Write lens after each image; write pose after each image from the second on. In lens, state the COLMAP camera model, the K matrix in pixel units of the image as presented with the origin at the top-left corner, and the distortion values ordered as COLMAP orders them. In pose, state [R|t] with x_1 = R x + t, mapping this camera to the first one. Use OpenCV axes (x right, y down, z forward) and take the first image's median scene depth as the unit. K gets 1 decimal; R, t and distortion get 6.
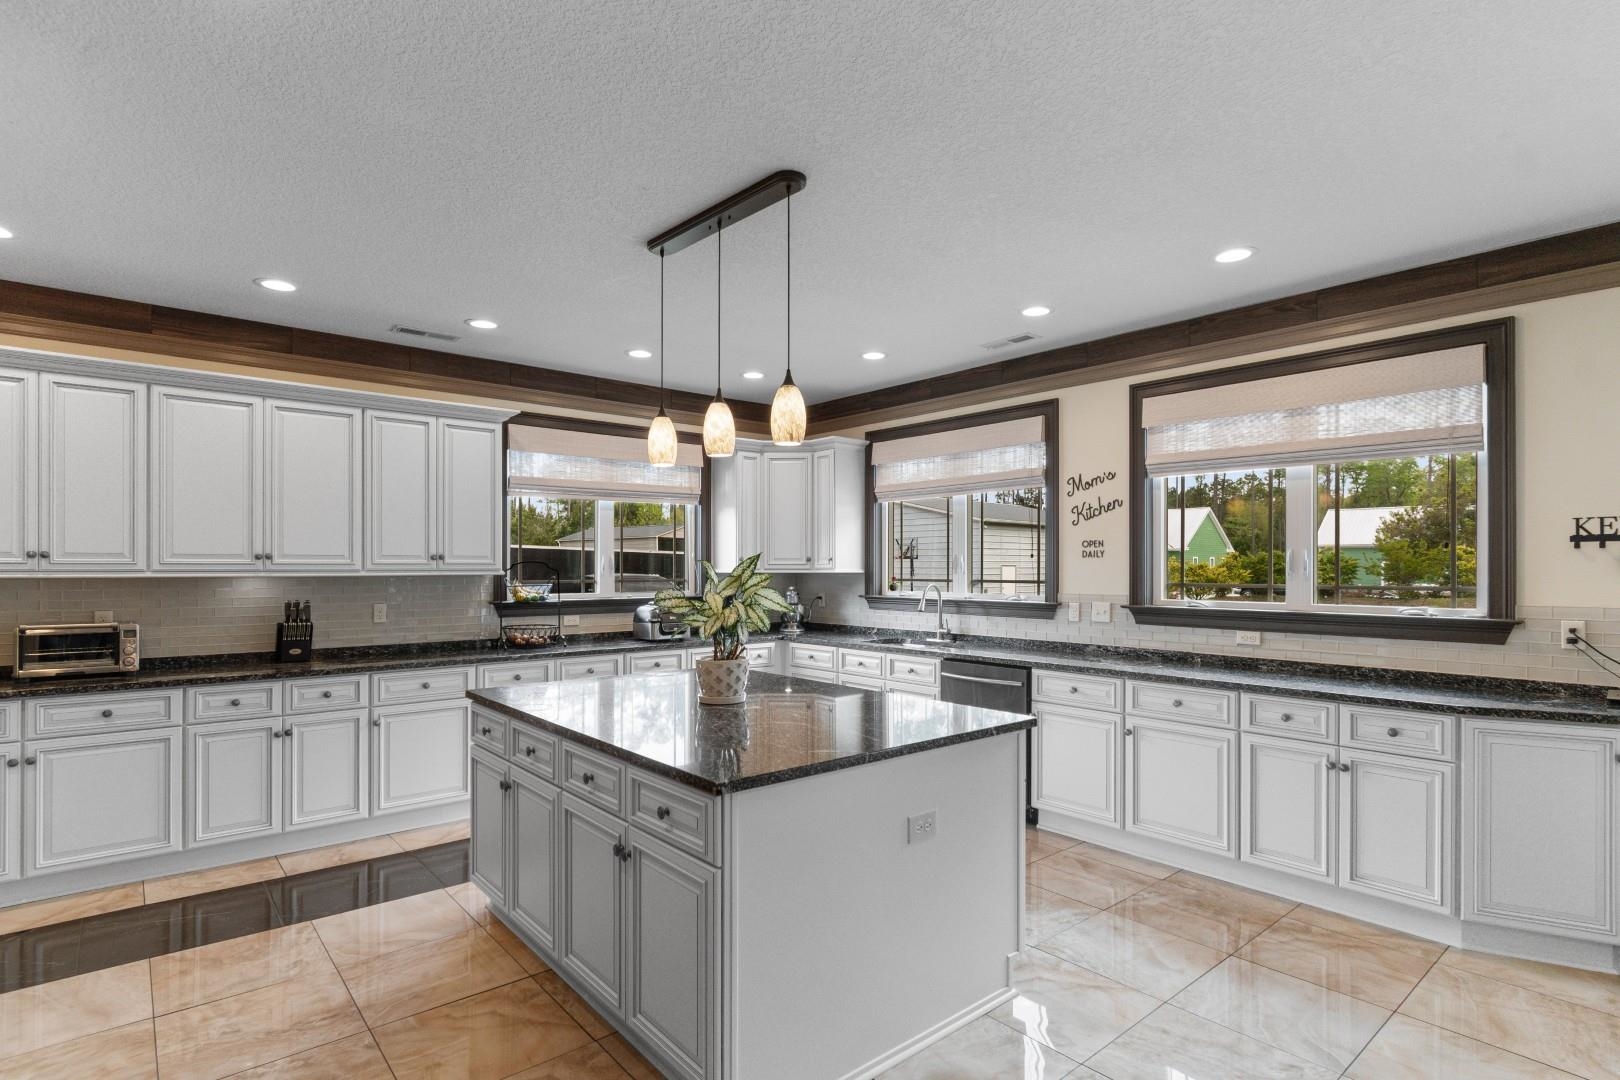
lens RADIAL K [[795.6, 0, 810.0], [0, 795.6, 540.0], [0, 0, 1]] dist [0.002786, 0.000232]
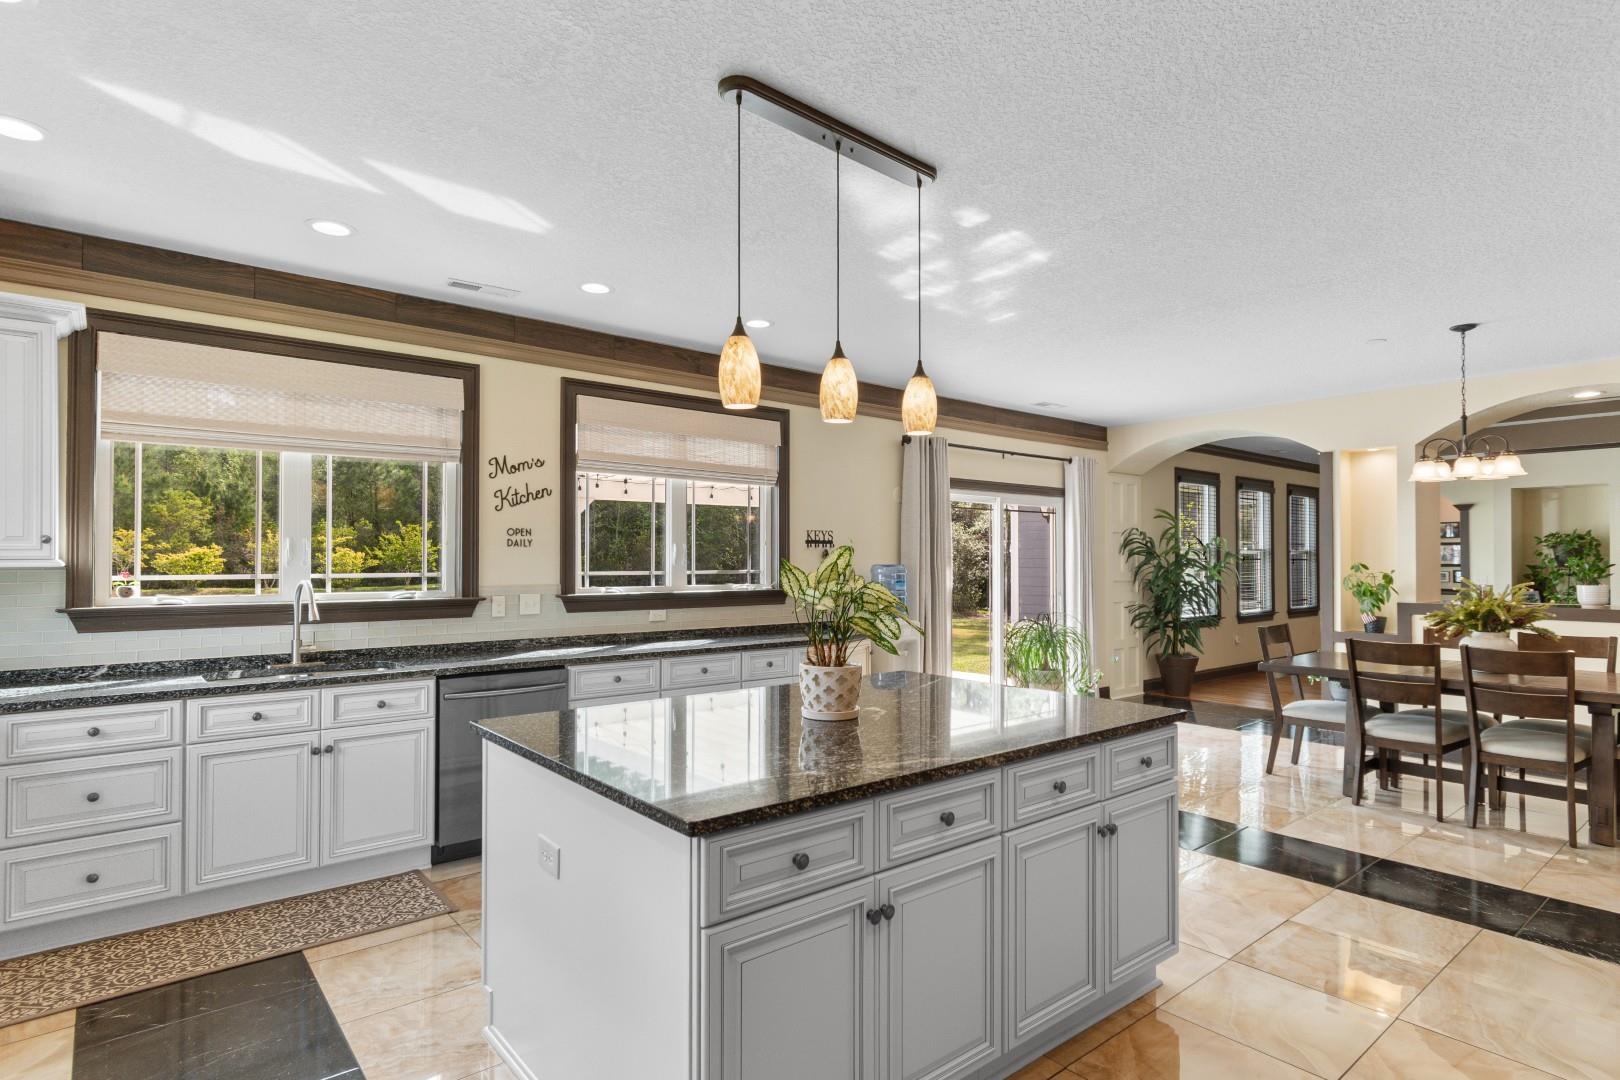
lens RADIAL K [[834.1, 0, 810.0], [0, 834.1, 540.0], [0, 0, 1]] dist [-0.082847, 0.000051]
pose [[-0.001832, 0.018846, 0.999821, -0.617144], [-0.038140, 0.999094, -0.018903, 0.019250], [-0.999271, -0.038167, -0.001112, 0.654664]]
